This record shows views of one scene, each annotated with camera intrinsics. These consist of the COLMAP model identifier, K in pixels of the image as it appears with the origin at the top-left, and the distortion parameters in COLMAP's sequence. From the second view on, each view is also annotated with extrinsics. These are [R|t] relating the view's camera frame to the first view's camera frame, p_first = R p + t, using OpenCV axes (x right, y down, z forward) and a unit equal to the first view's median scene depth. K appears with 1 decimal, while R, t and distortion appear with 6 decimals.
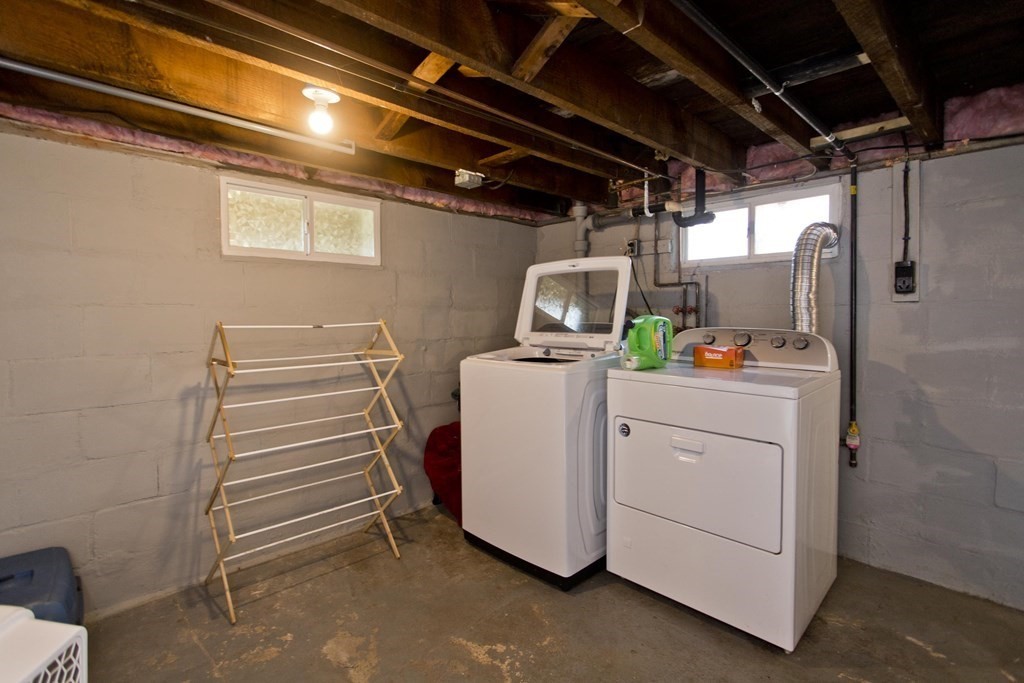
lens RADIAL K [[488.4, 0, 494.5], [0, 488.4, 317.5], [0, 0, 1]] dist [0.004589, -0.002317]
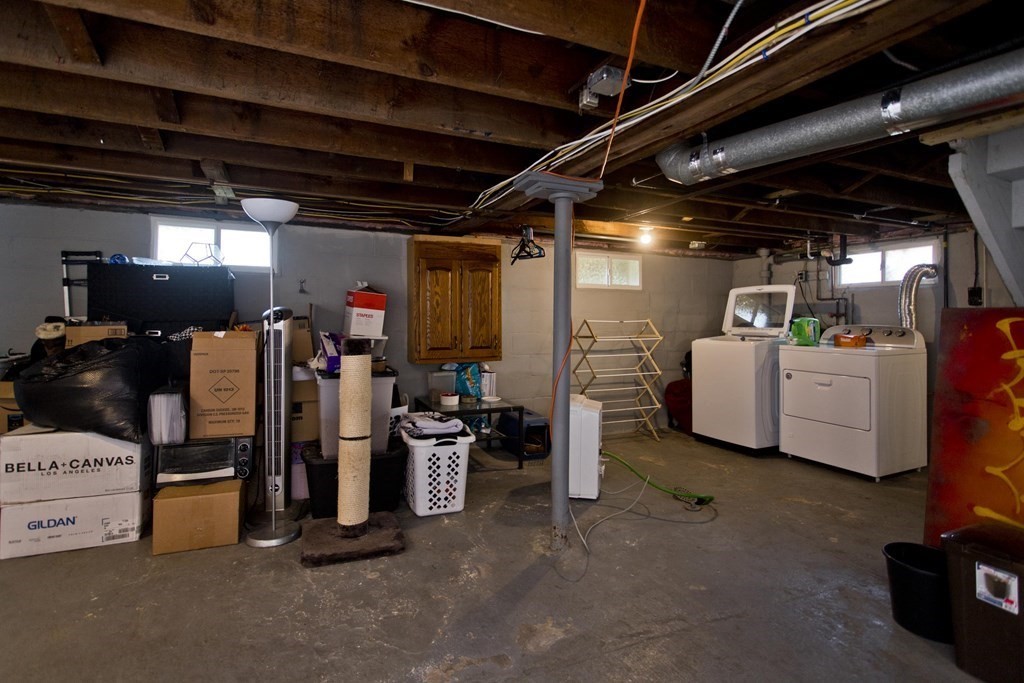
lens RADIAL K [[488.4, 0, 495.3], [0, 488.4, 311.8], [0, 0, 1]] dist [0.004589, -0.002317]
pose [[0.942644, 0.003096, -0.333784, -0.152106], [-0.011165, 0.999690, -0.022257, 0.024904], [0.333612, 0.024707, 0.942387, -1.003238]]
